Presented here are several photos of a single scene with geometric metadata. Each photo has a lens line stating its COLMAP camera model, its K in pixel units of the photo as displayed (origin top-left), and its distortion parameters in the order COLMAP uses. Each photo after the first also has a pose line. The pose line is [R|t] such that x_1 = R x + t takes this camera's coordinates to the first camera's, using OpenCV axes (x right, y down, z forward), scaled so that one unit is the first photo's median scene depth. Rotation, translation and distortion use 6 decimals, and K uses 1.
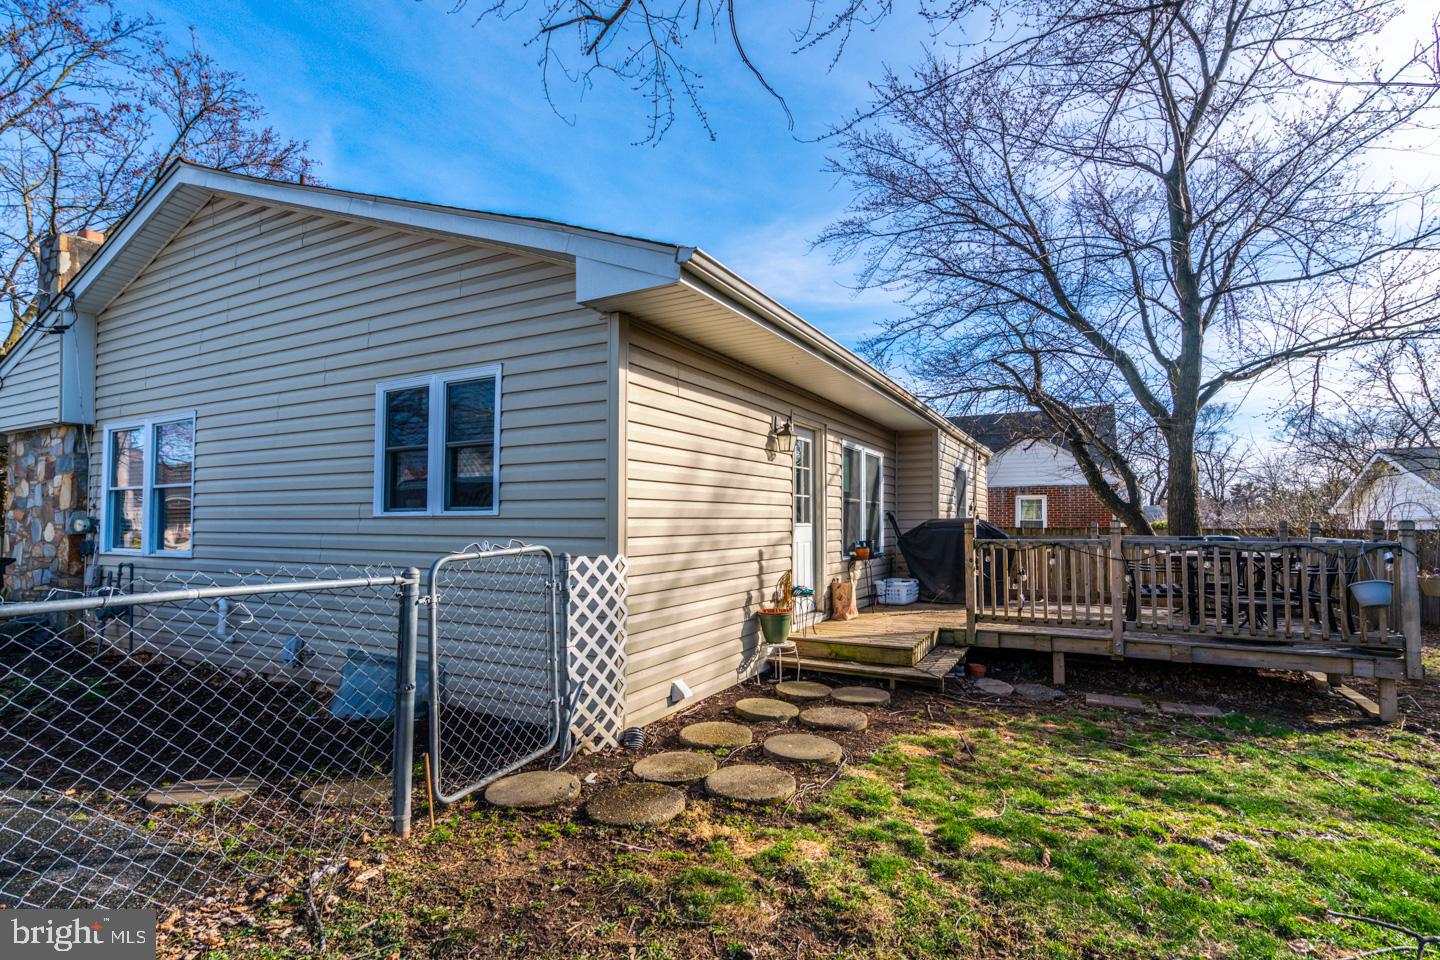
lens RADIAL K [[676.2, 0, 720.4], [0, 676.2, 496.3], [0, 0, 1]] dist [-0.002071, 0.000341]
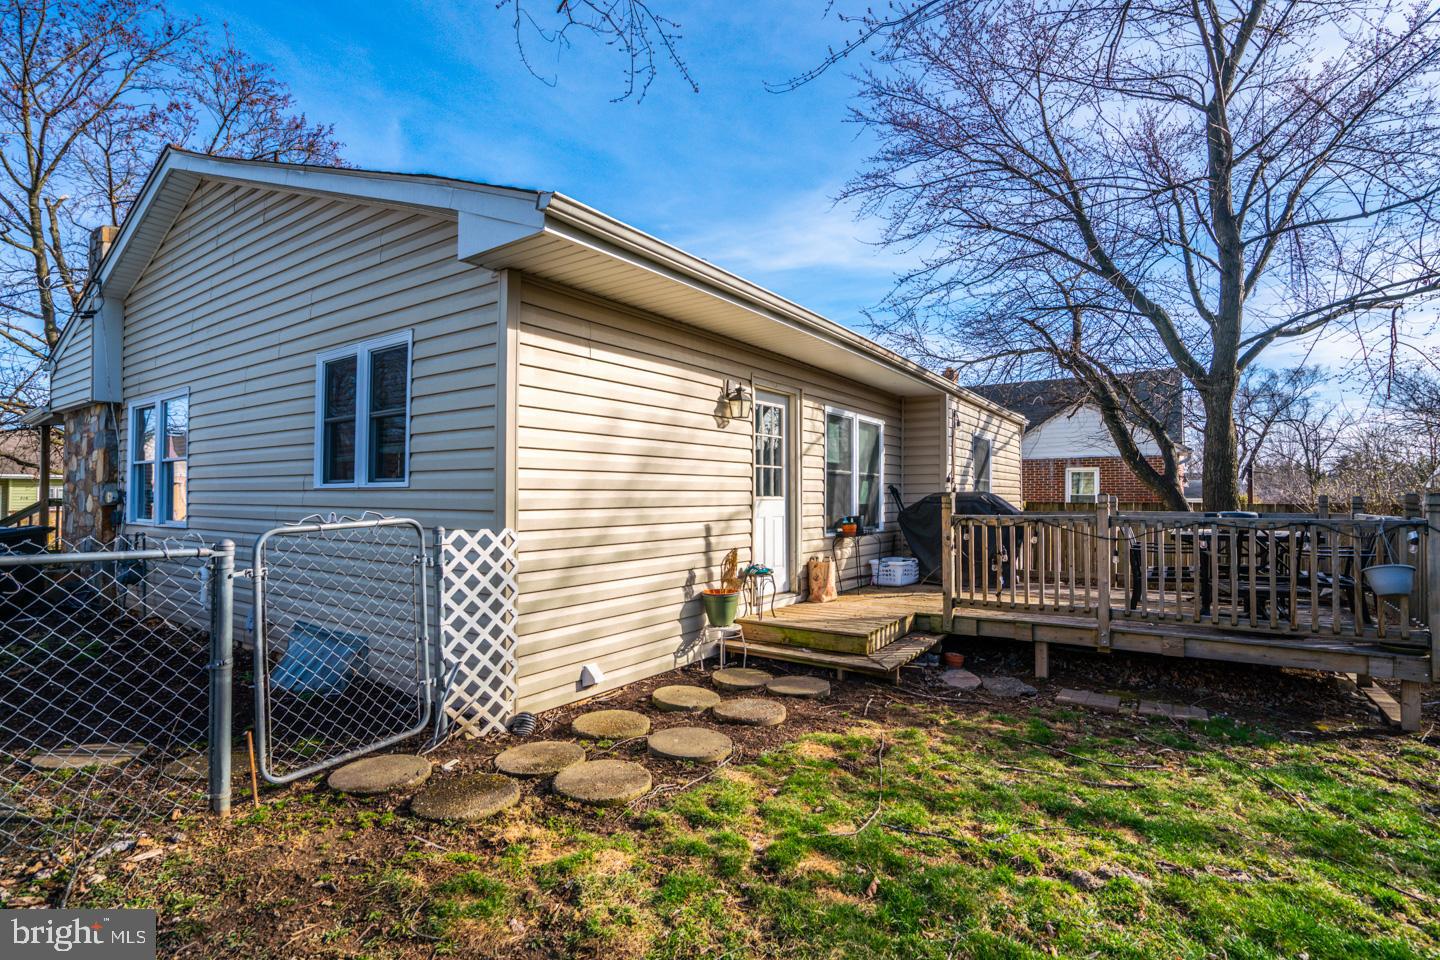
lens RADIAL K [[694.2, 0, 720.0], [0, 694.2, 480.0], [0, 0, 1]] dist [-0.053270, 0.018701]
pose [[0.993991, -0.000528, -0.109457, 0.216628], [0.002024, 0.999906, 0.013560, 0.006040], [0.109439, -0.013700, 0.993899, 0.076045]]
